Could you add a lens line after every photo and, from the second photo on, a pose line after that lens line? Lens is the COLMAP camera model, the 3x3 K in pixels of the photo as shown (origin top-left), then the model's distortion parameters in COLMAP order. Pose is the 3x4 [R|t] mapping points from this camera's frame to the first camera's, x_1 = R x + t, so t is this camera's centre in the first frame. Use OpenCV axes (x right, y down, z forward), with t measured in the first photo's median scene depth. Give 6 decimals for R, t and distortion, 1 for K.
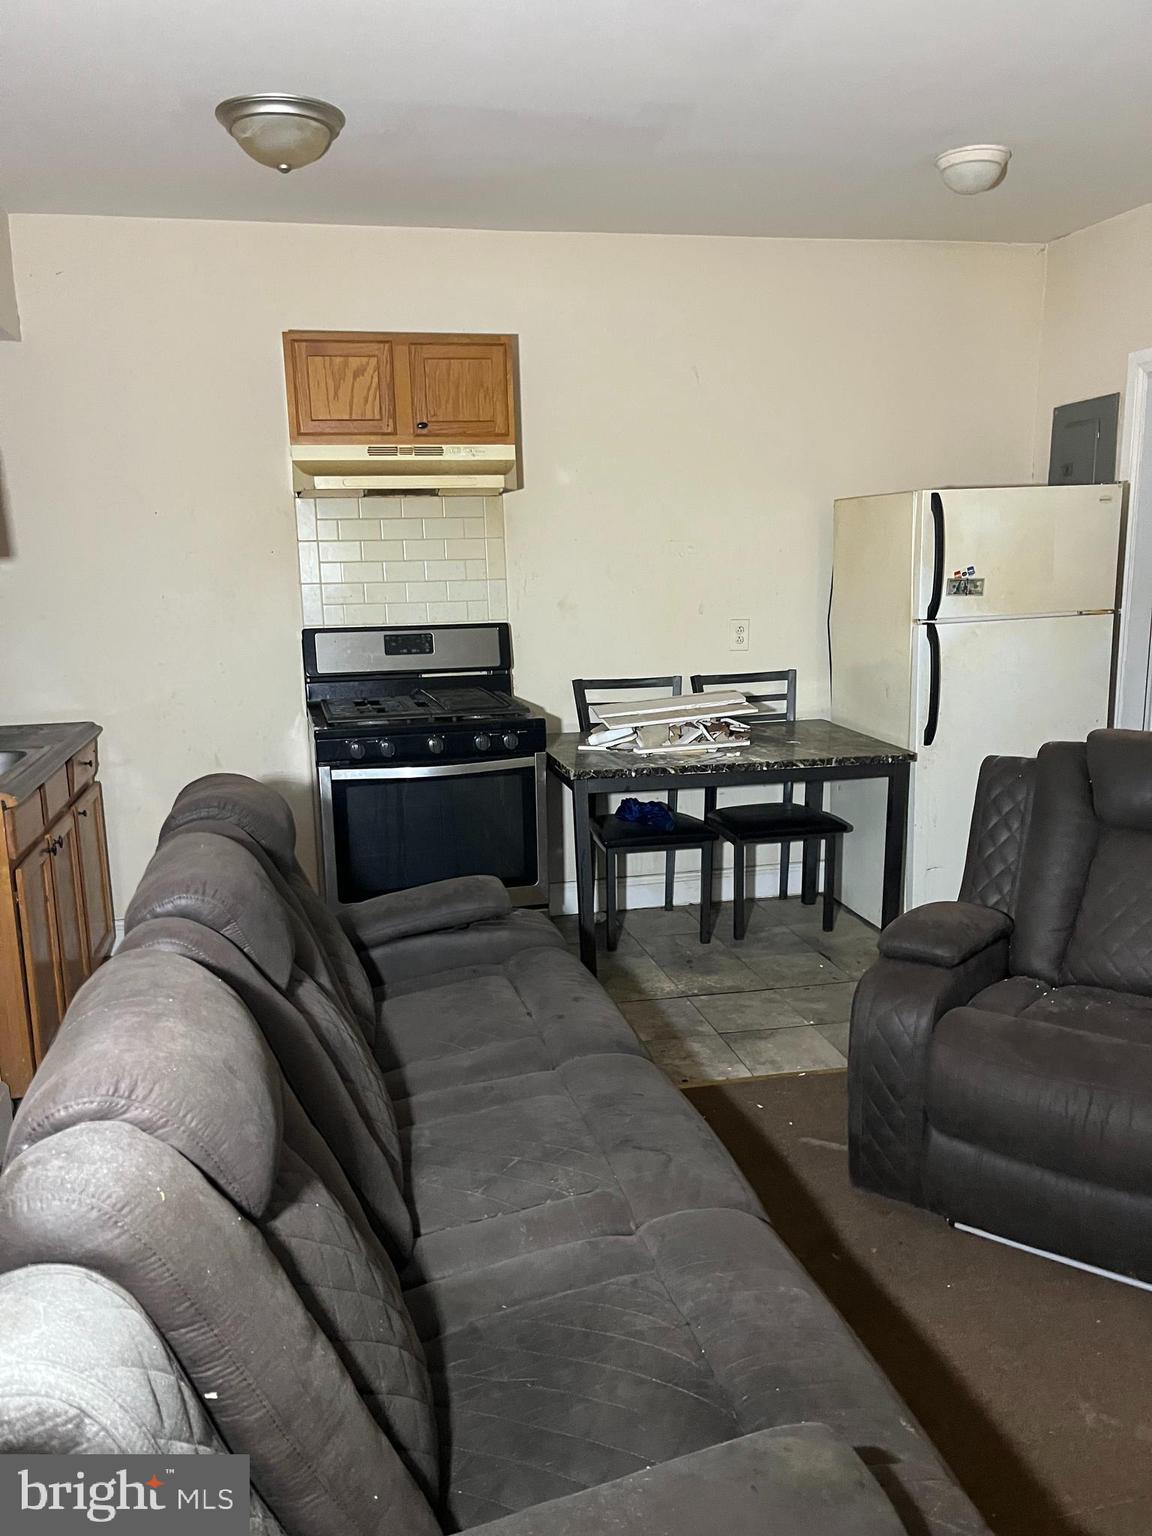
lens RADIAL K [[1180.9, 0, 577.2], [0, 1180.9, 765.5], [0, 0, 1]] dist [0.065154, -0.069732]
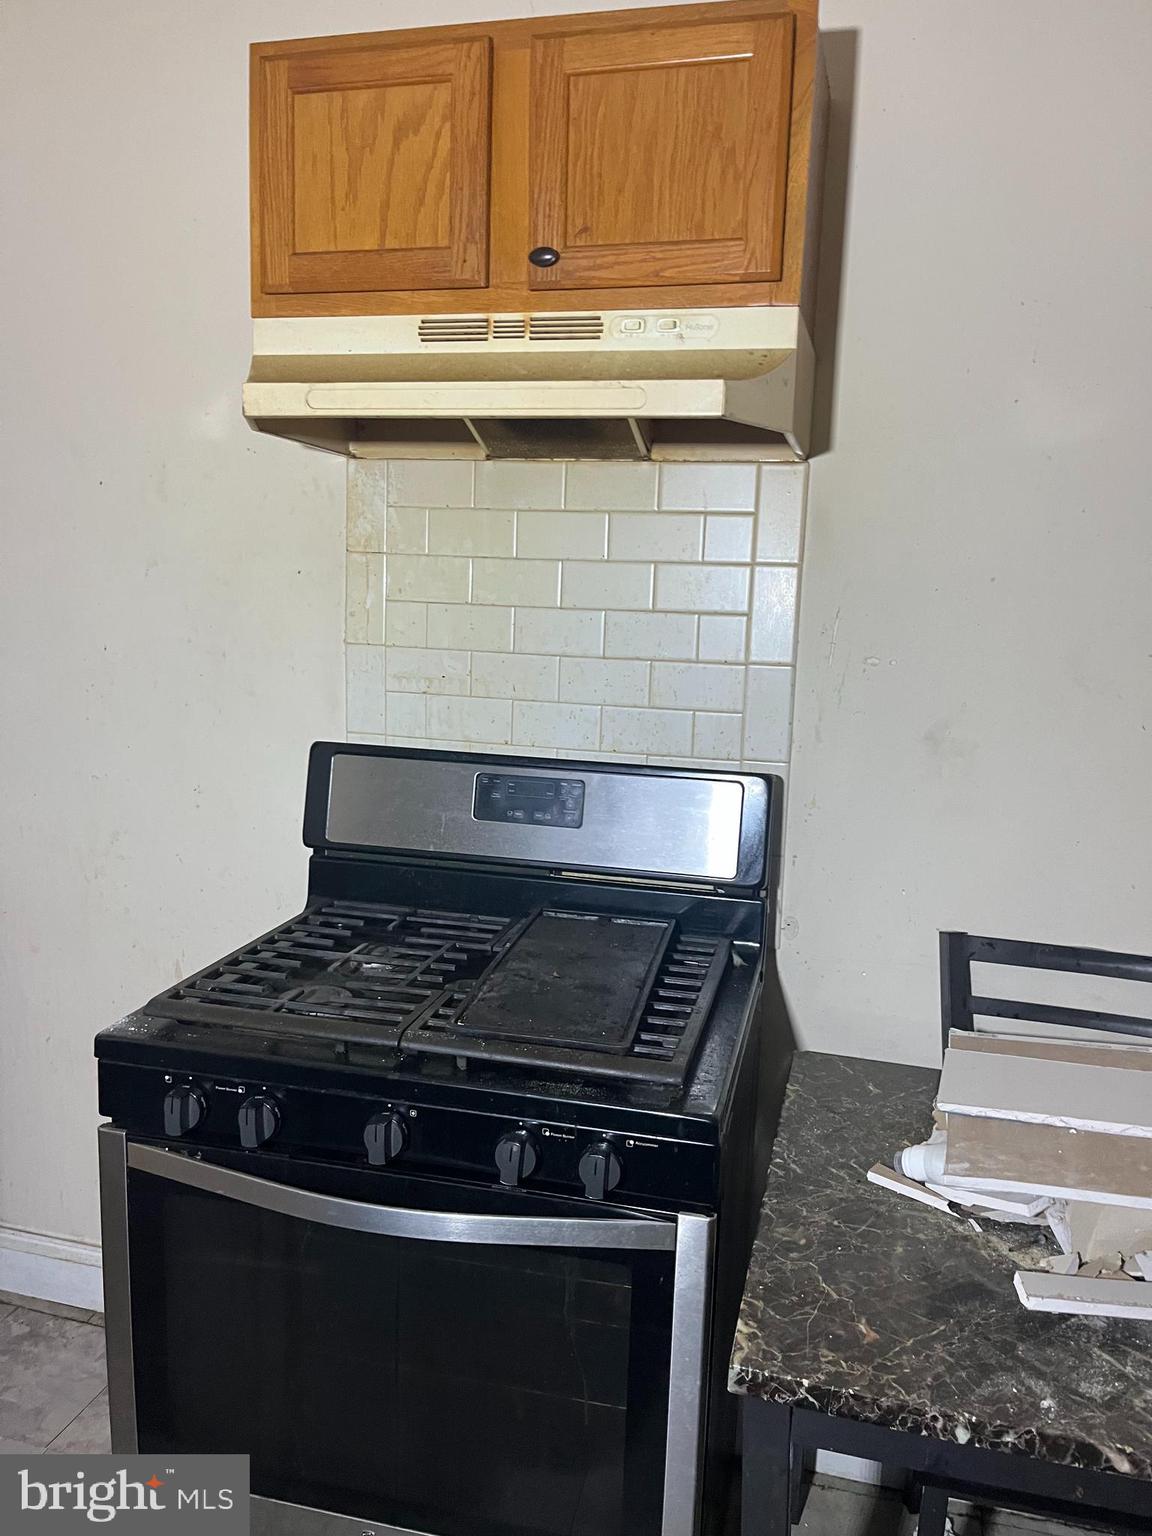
lens RADIAL K [[1180.9, 0, 580.4], [0, 1180.9, 777.0], [0, 0, 1]] dist [0.065154, -0.069732]
pose [[0.883808, 0.125595, -0.450676, 0.071414], [-0.135479, 0.990725, 0.010411, -0.127124], [0.447804, 0.051856, 0.892627, 0.672960]]
